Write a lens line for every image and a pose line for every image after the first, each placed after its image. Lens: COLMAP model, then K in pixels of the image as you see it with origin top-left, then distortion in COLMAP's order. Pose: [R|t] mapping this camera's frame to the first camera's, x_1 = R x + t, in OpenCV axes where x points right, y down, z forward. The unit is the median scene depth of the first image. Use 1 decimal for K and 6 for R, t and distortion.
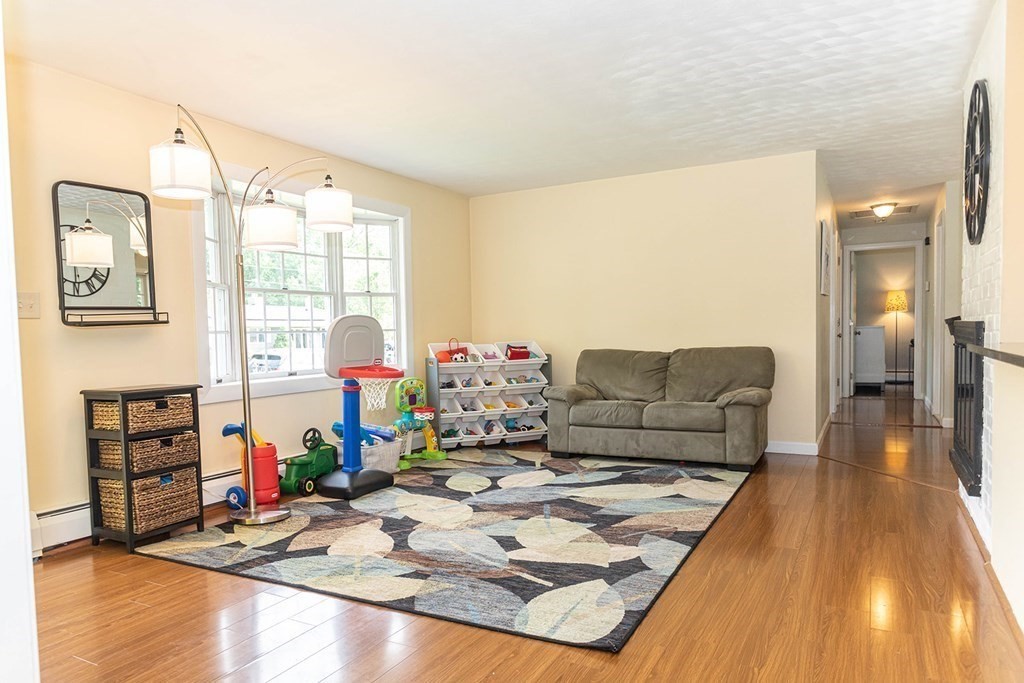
lens RADIAL K [[691.8, 0, 512.0], [0, 691.8, 341.5], [0, 0, 1]] dist [0.062779, 0.000191]
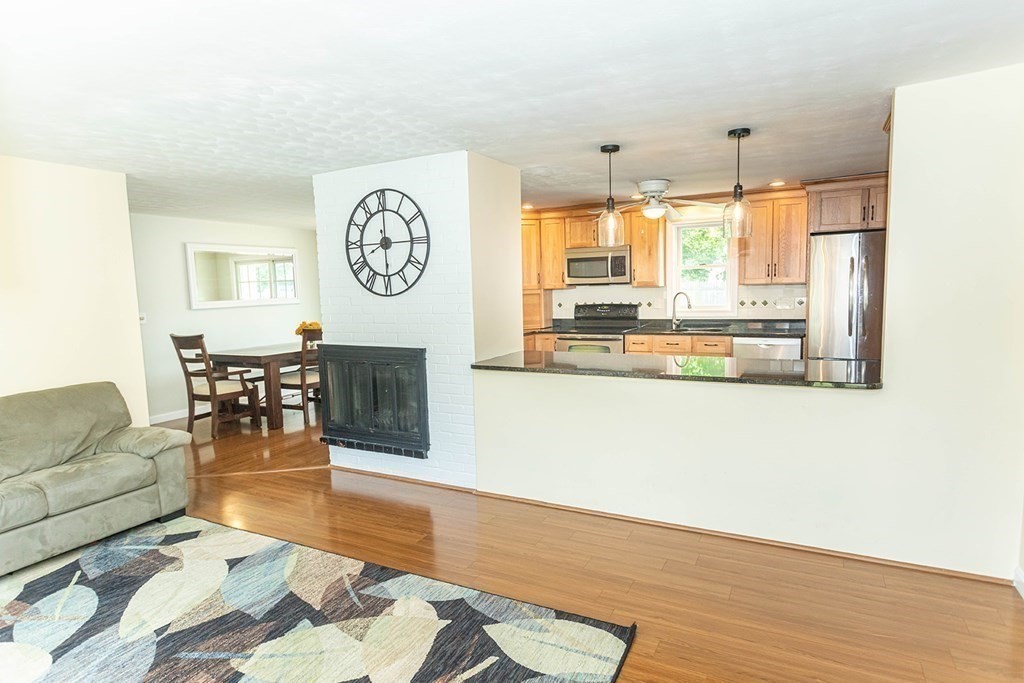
lens RADIAL K [[580.2, 0, 469.4], [0, 580.2, 338.5], [0, 0, 1]] dist [-0.004555, -0.001100]
pose [[0.017922, -0.072571, 0.997202, -0.527313], [0.039991, 0.996616, 0.071809, -0.117648], [-0.999039, 0.038592, 0.020763, 0.721127]]
